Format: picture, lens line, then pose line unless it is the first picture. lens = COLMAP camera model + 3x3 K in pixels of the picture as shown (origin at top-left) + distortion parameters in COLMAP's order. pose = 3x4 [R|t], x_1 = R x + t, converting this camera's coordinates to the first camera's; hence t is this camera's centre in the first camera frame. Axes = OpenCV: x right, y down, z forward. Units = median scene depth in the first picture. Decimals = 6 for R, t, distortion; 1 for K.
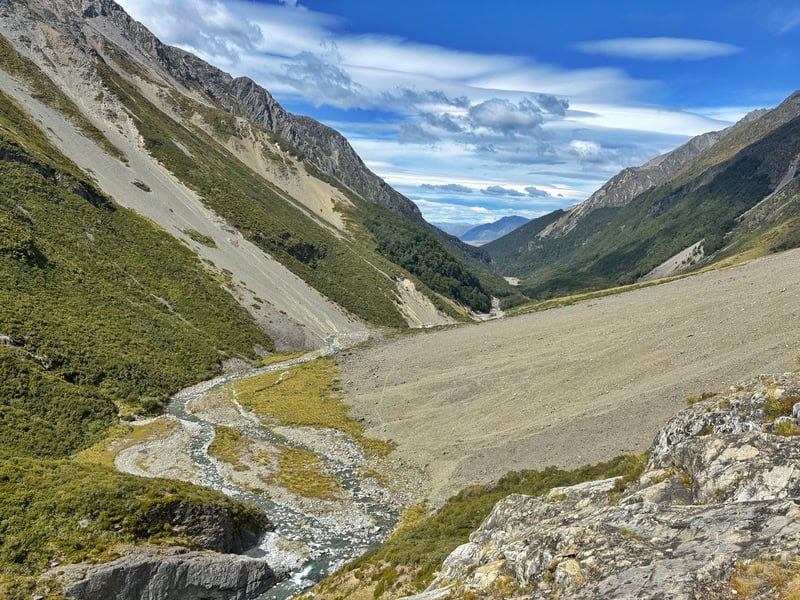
lens RADIAL K [[611.0, 0, 403.1], [0, 611.0, 302.3], [0, 0, 1]] dist [0.090733, -0.110719]
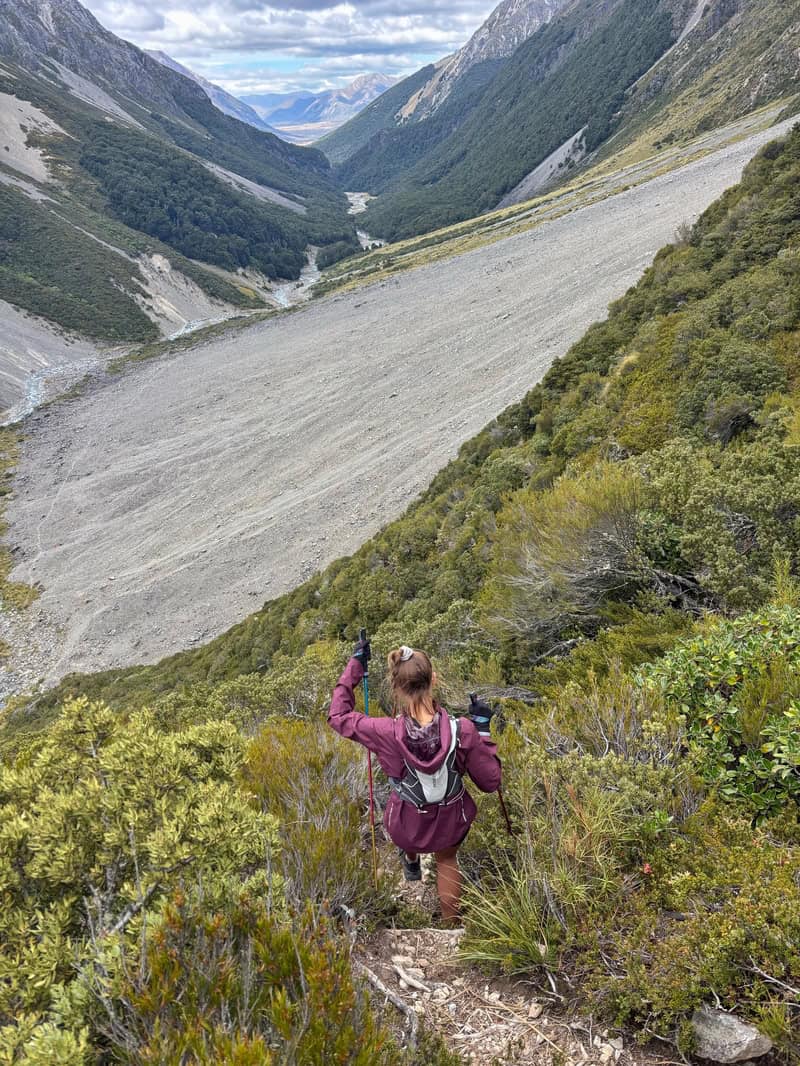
lens RADIAL K [[814.1, 0, 397.5], [0, 814.1, 544.3], [0, 0, 1]] dist [0.090733, -0.110719]
pose [[0.976871, -0.169225, 0.130715, 0.082580], [0.110107, 0.922116, 0.370917, -0.045367], [-0.183302, -0.347945, 0.919421, -0.014926]]
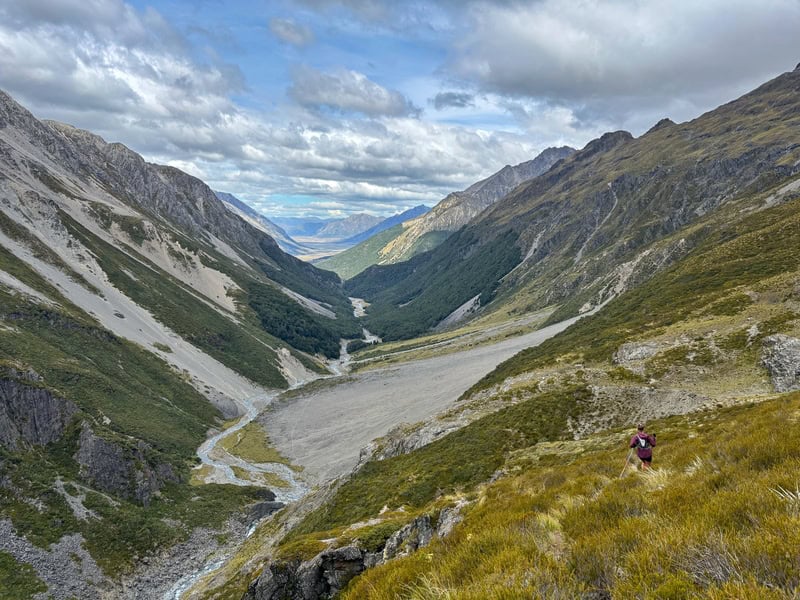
lens RADIAL K [[611.0, 0, 403.1], [0, 611.0, 302.3], [0, 0, 1]] dist [0.090733, -0.110719]
pose [[0.970632, -0.037280, 0.237663, -0.057139], [0.034092, 0.999265, 0.017511, -0.148648], [-0.238142, -0.008895, 0.971190, -0.492144]]
